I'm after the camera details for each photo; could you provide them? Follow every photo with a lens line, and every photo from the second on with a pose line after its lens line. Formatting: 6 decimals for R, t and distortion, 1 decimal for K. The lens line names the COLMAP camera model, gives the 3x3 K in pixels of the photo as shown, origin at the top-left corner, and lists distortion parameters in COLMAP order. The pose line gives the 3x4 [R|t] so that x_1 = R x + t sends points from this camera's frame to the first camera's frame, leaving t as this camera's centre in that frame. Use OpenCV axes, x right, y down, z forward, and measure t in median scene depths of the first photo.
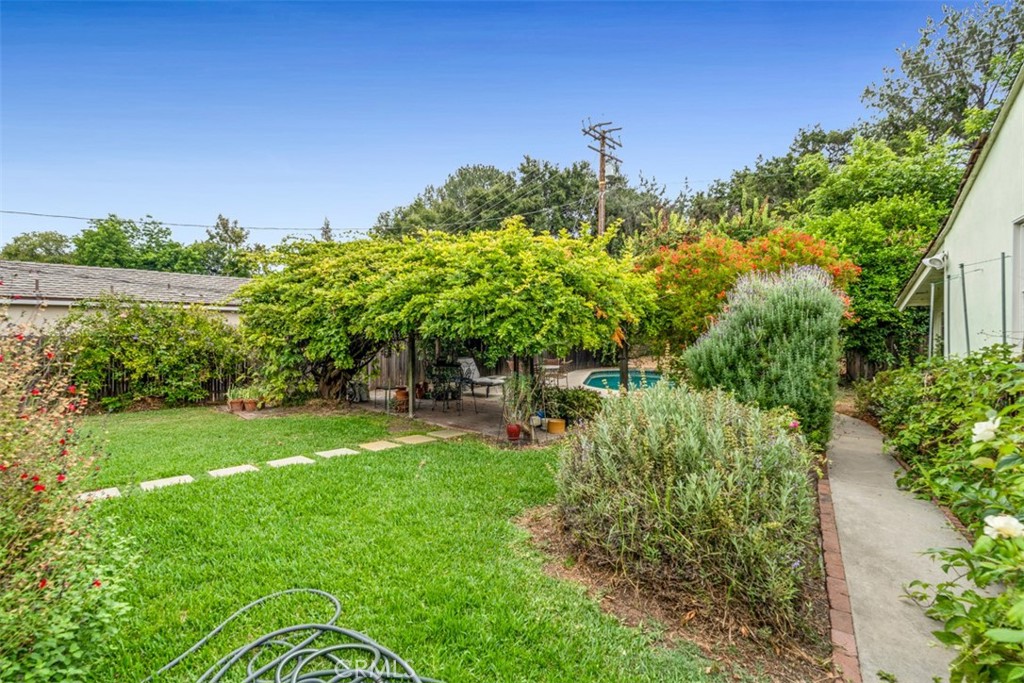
lens RADIAL K [[455.4, 0, 509.8], [0, 455.4, 336.4], [0, 0, 1]] dist [-0.001631, -0.000369]
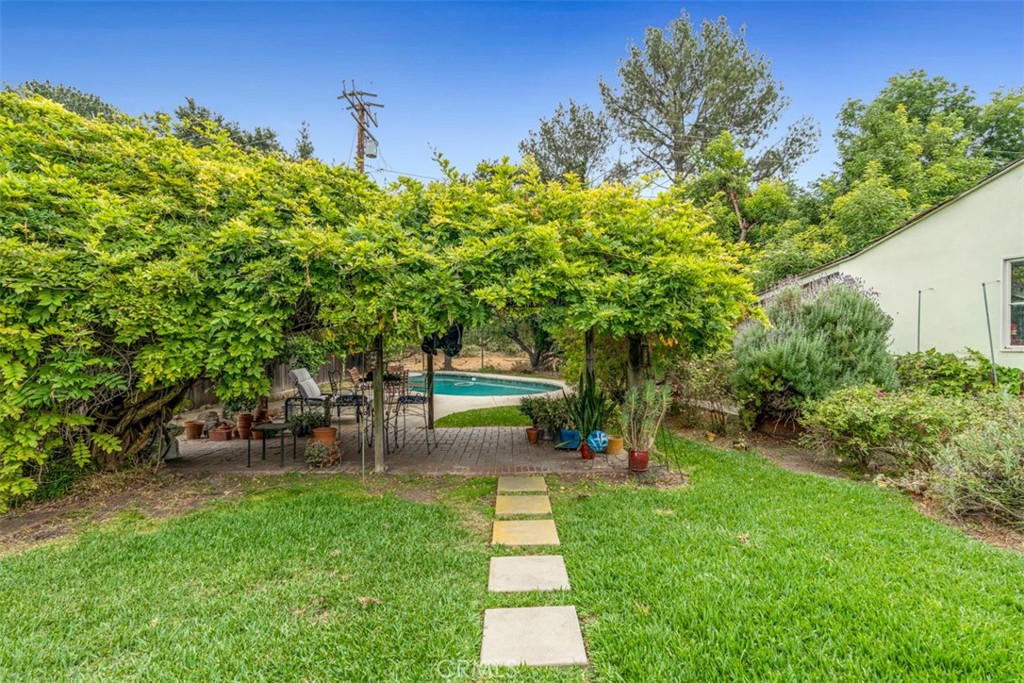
lens RADIAL K [[455.4, 0, 509.8], [0, 455.4, 336.4], [0, 0, 1]] dist [-0.001631, -0.000369]
pose [[0.733829, 0.005370, 0.679313, -0.178577], [-0.003250, 0.999985, -0.004394, 0.002680], [-0.679326, 0.001017, 0.733835, 0.167753]]
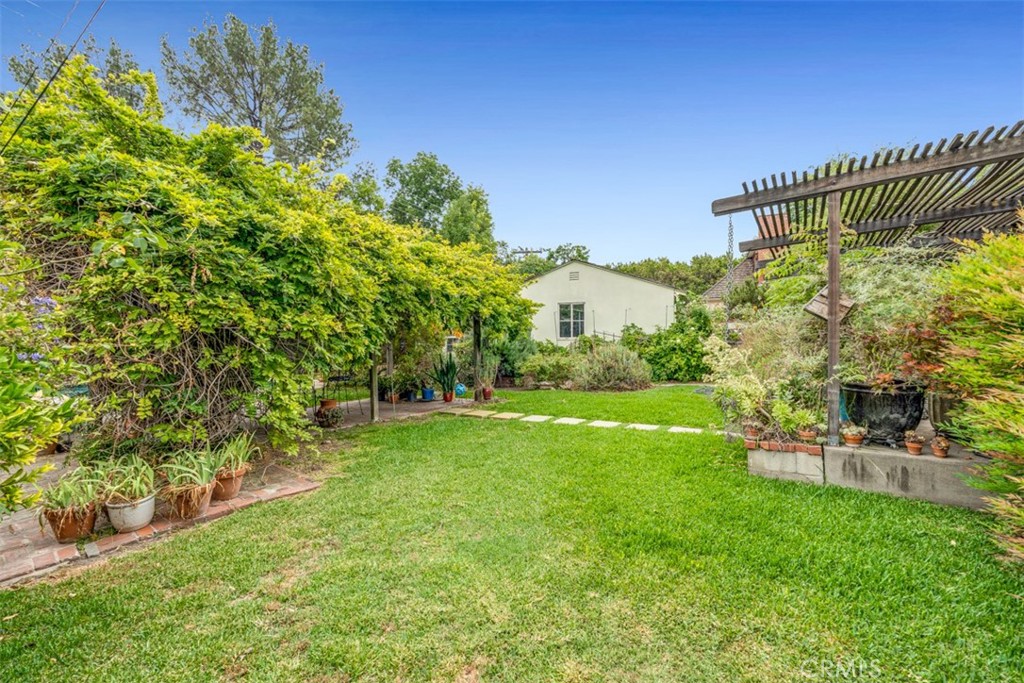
lens RADIAL K [[455.4, 0, 509.8], [0, 455.4, 336.4], [0, 0, 1]] dist [-0.001631, -0.000369]
pose [[-0.145282, 0.007124, 0.989365, -0.331709], [0.001131, 0.999975, -0.007034, 0.006200], [-0.989390, 0.000097, -0.145286, 0.266929]]
